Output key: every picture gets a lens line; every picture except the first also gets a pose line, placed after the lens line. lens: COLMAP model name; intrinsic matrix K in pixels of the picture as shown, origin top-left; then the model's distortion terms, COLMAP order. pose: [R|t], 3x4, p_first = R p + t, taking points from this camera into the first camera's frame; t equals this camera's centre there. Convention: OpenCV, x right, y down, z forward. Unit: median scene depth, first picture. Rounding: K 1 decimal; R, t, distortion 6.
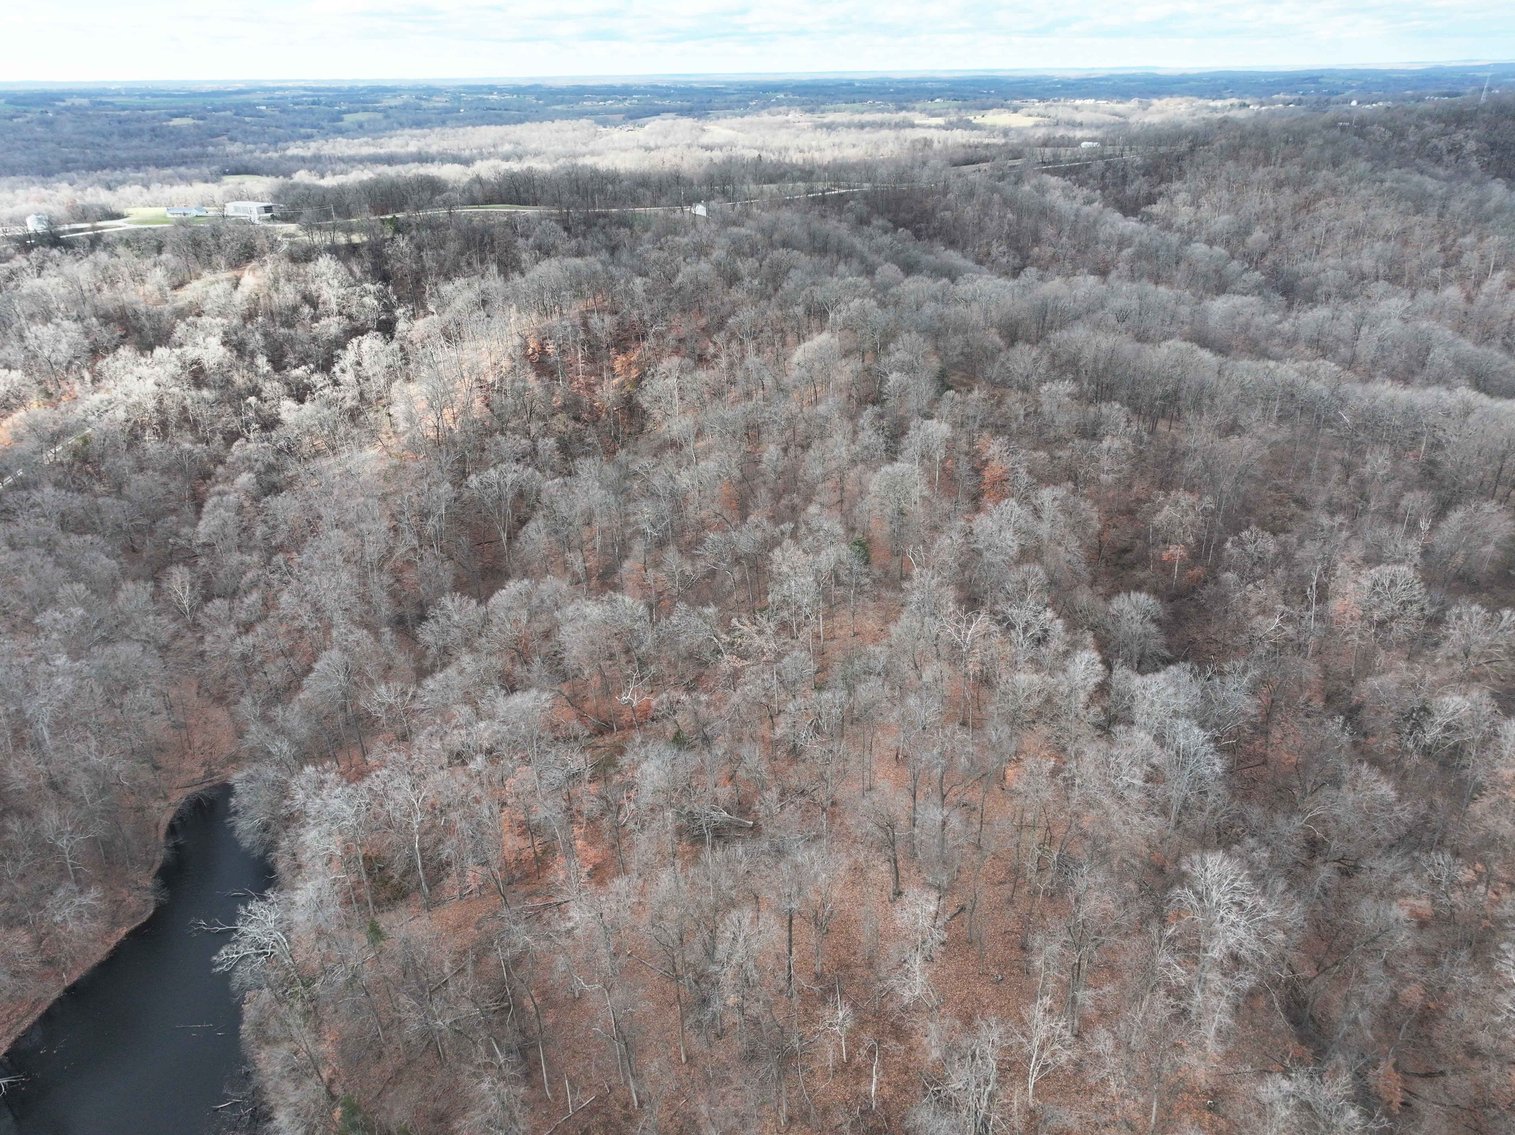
lens RADIAL K [[1067.9, 0, 766.2], [0, 1067.9, 566.1], [0, 0, 1]] dist [-0.001065, 0.011054]
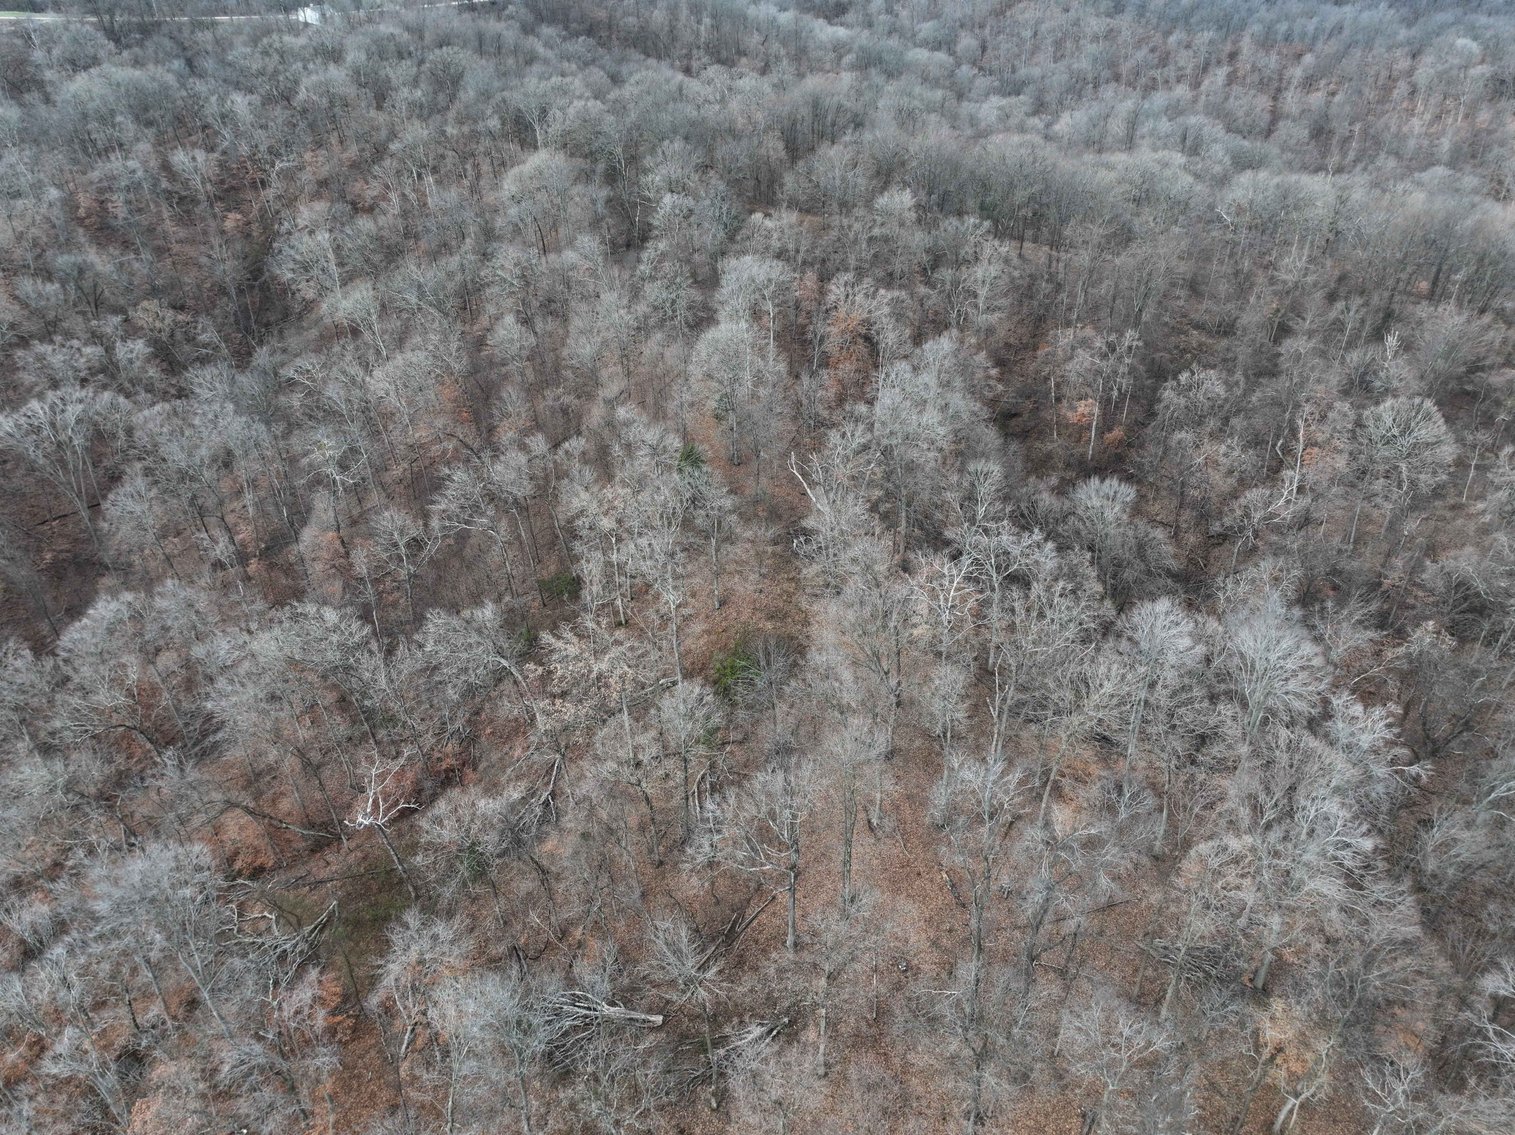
lens RADIAL K [[1067.9, 0, 766.2], [0, 1067.9, 566.1], [0, 0, 1]] dist [-0.001065, 0.011054]
pose [[0.949256, -0.156472, 0.272819, -0.042424], [0.123158, 0.983116, 0.135335, -0.028842], [-0.289389, -0.094867, 0.952499, 0.282806]]
